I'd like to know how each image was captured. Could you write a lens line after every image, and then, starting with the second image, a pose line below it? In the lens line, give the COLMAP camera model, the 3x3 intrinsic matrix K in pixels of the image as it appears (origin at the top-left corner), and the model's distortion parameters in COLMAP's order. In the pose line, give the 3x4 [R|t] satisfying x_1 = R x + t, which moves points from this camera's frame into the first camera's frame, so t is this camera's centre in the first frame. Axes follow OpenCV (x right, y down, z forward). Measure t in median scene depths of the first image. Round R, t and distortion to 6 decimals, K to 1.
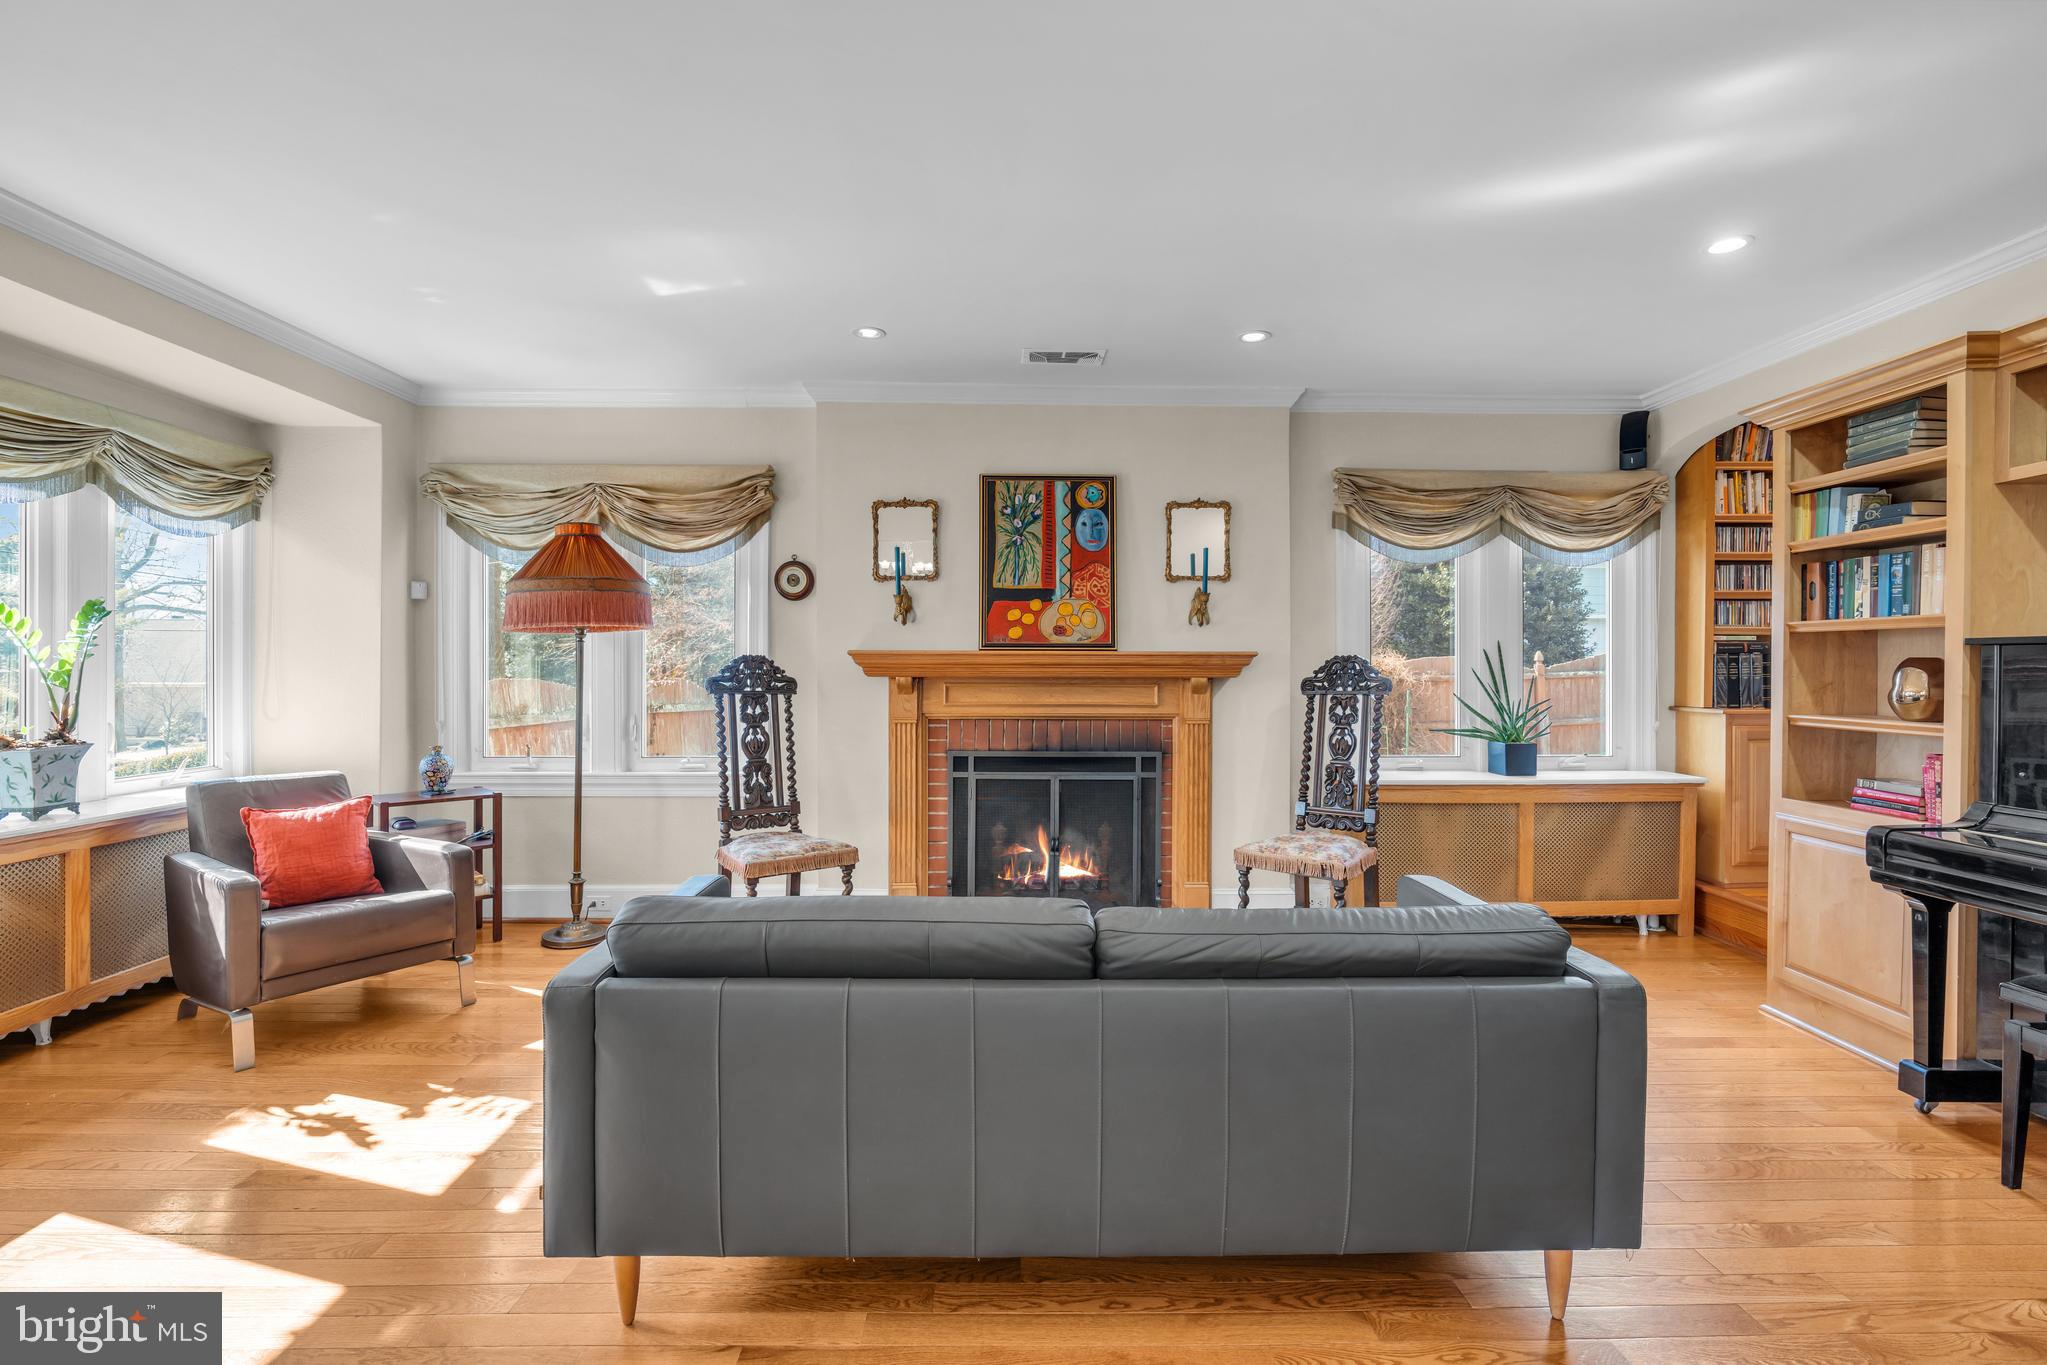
lens RADIAL K [[923.5, 0, 1005.9], [0, 923.5, 669.2], [0, 0, 1]] dist [-0.015000, 0.000812]
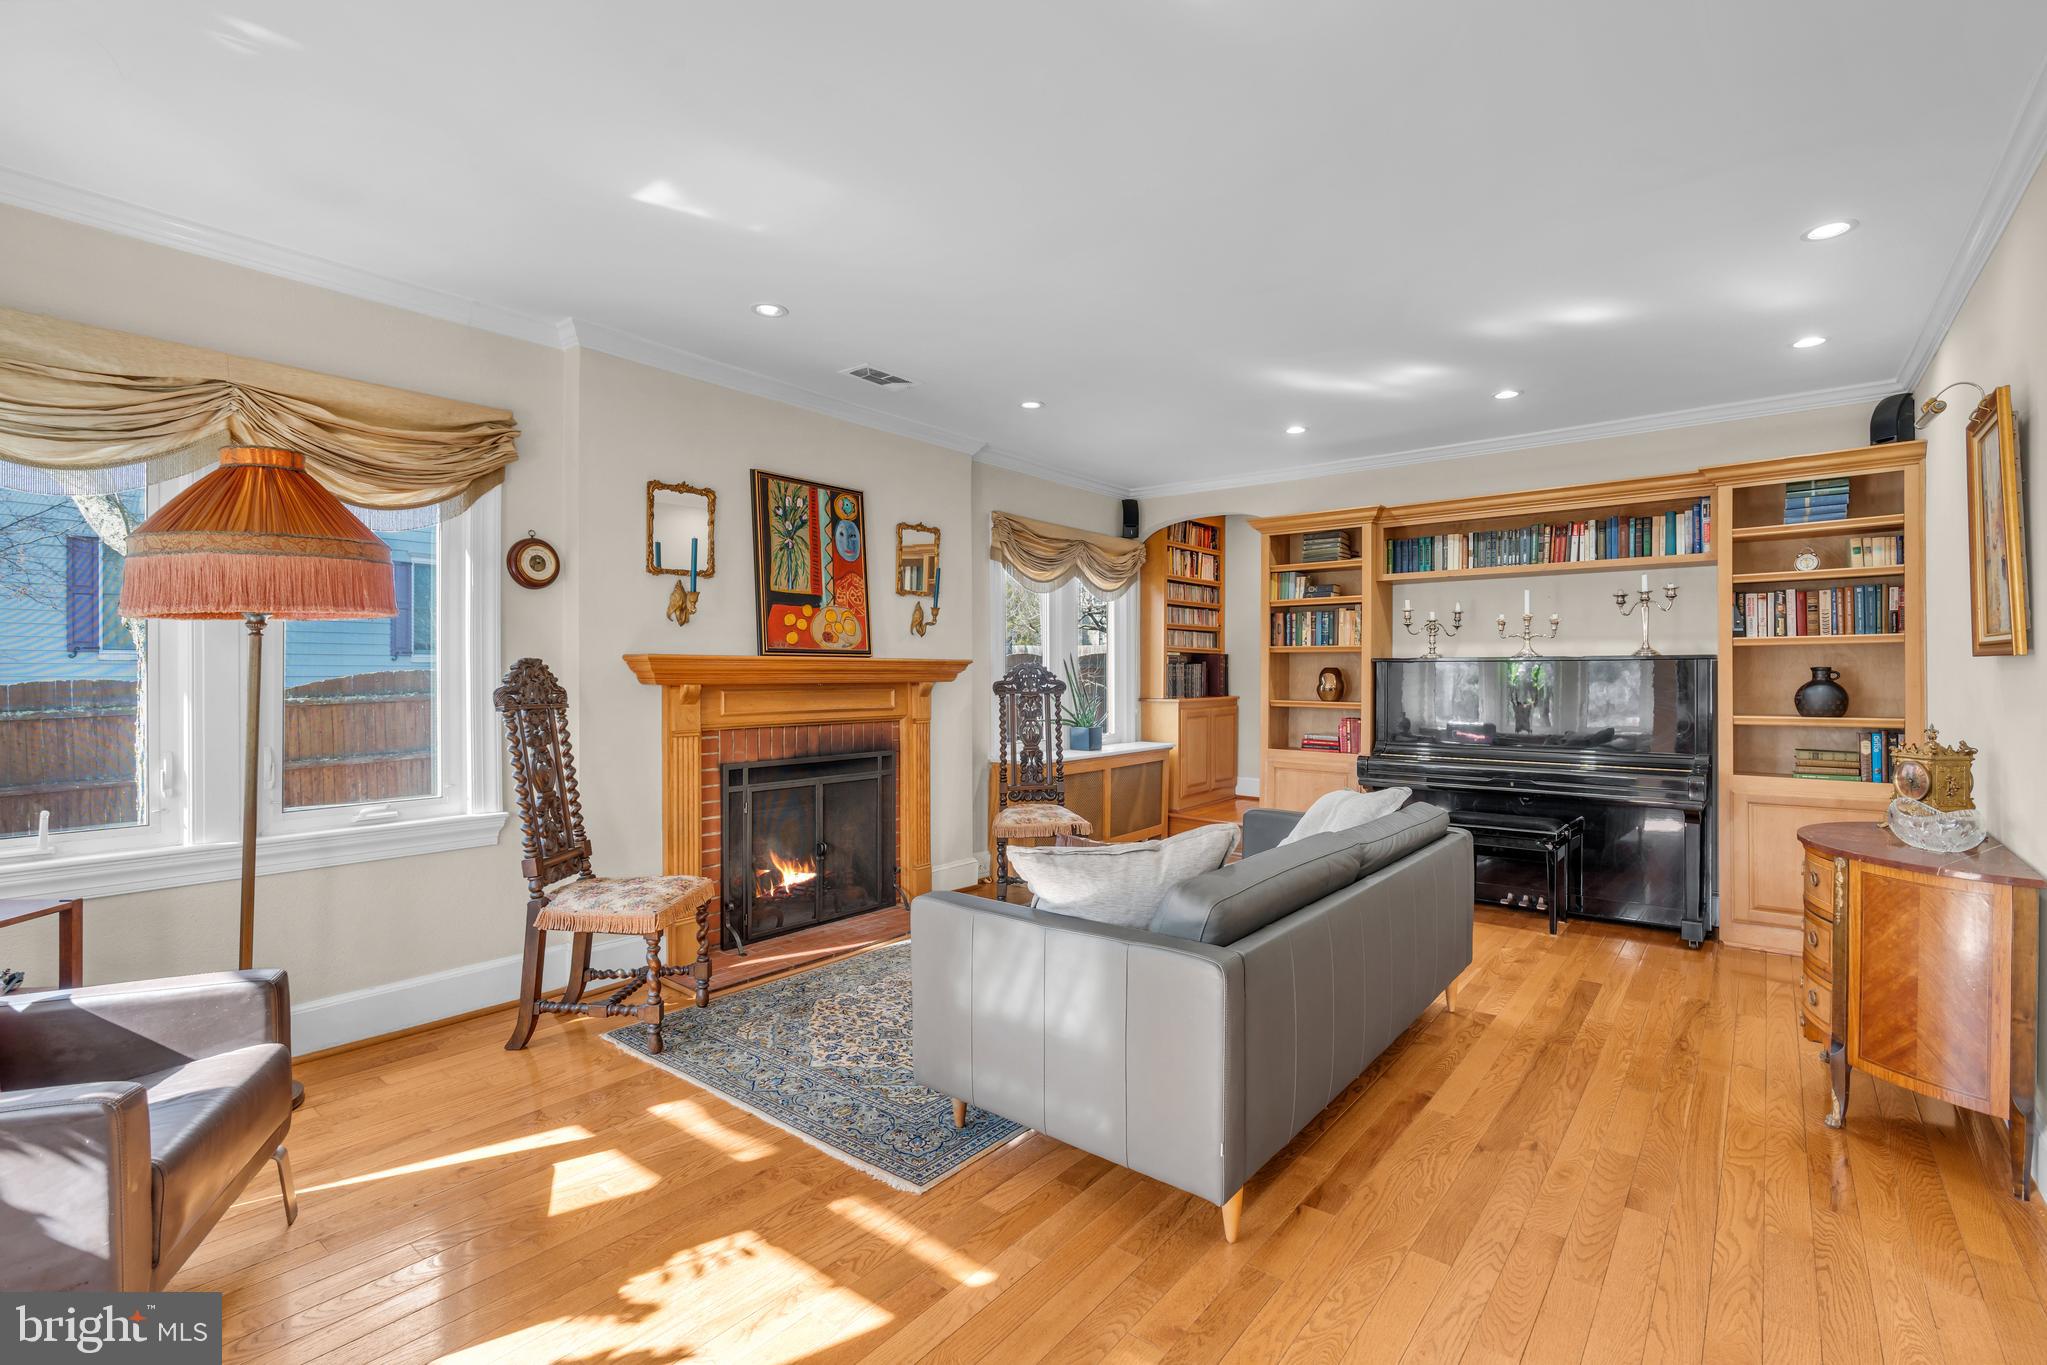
lens RADIAL K [[923.5, 0, 1009.1], [0, 923.5, 680.0], [0, 0, 1]] dist [-0.015000, 0.000812]
pose [[0.644151, -0.007953, 0.764857, -0.586247], [0.000300, 0.999948, 0.010145, -0.004813], [-0.764898, -0.006306, 0.644121, 0.192928]]
